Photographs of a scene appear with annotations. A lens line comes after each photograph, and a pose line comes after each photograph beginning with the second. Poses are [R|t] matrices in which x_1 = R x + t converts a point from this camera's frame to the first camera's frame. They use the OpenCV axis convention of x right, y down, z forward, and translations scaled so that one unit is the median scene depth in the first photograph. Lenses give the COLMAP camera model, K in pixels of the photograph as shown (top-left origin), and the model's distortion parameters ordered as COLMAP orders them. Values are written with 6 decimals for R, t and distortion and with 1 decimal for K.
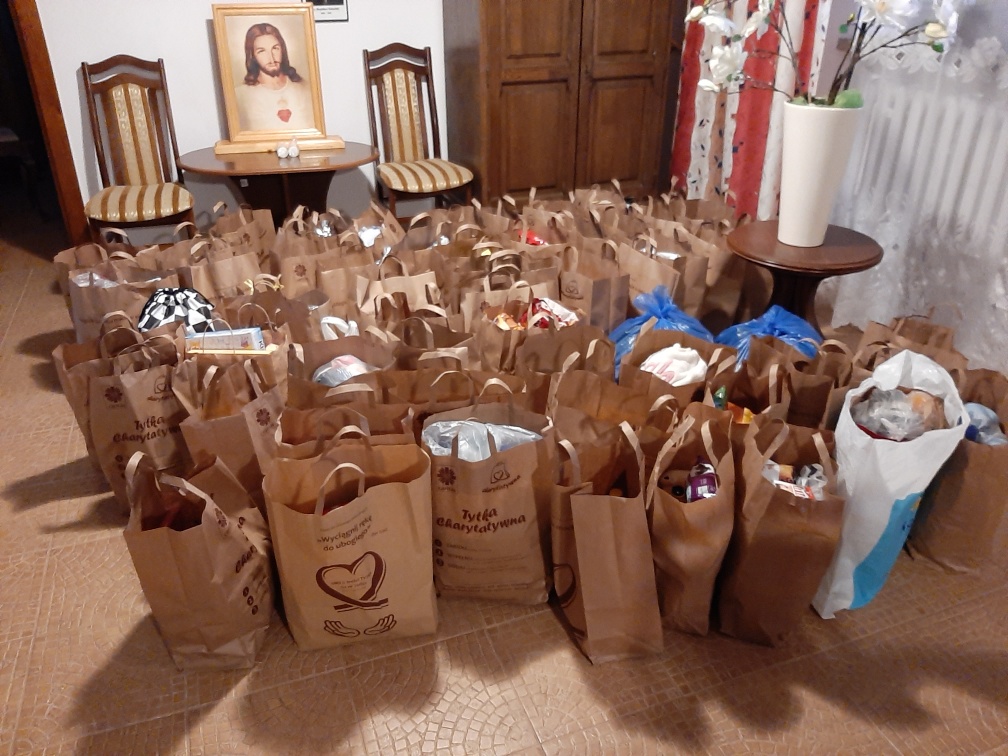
lens RADIAL K [[747.5, 0, 504.0], [0, 747.5, 378.0], [0, 0, 1]] dist [0.089614, -0.143921]
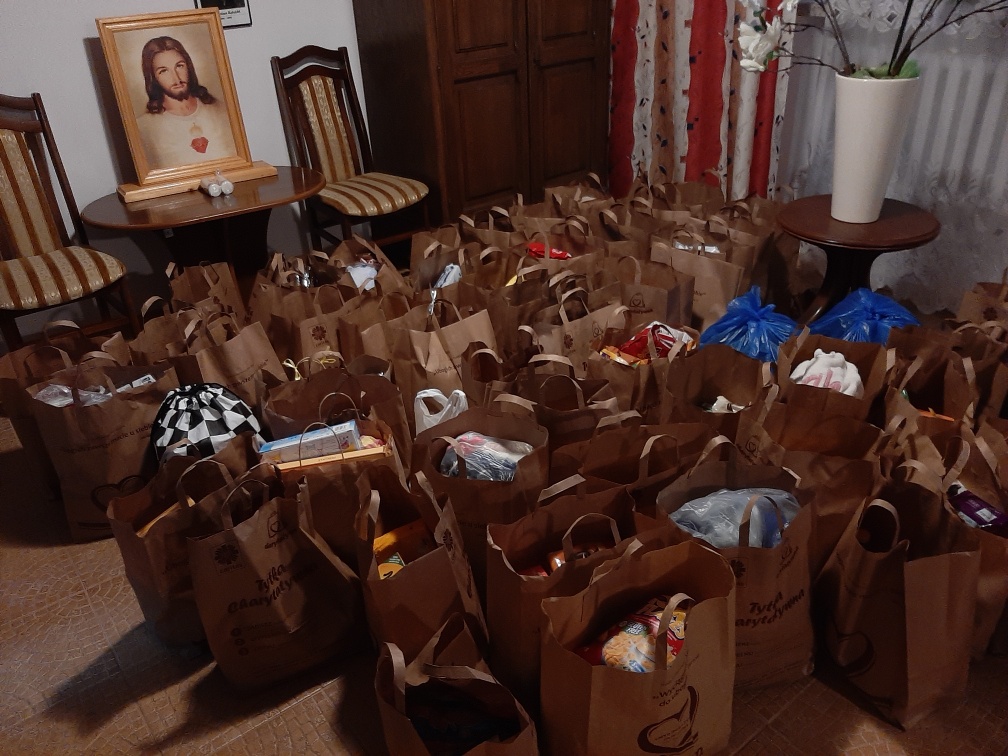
lens RADIAL K [[746.0, 0, 507.7], [0, 746.0, 381.2], [0, 0, 1]] dist [0.088949, -0.133389]
pose [[0.954665, -0.188100, 0.230721, -0.219042], [0.181722, 0.982139, 0.048786, -0.074926], [-0.235777, -0.004647, 0.971796, 0.116826]]
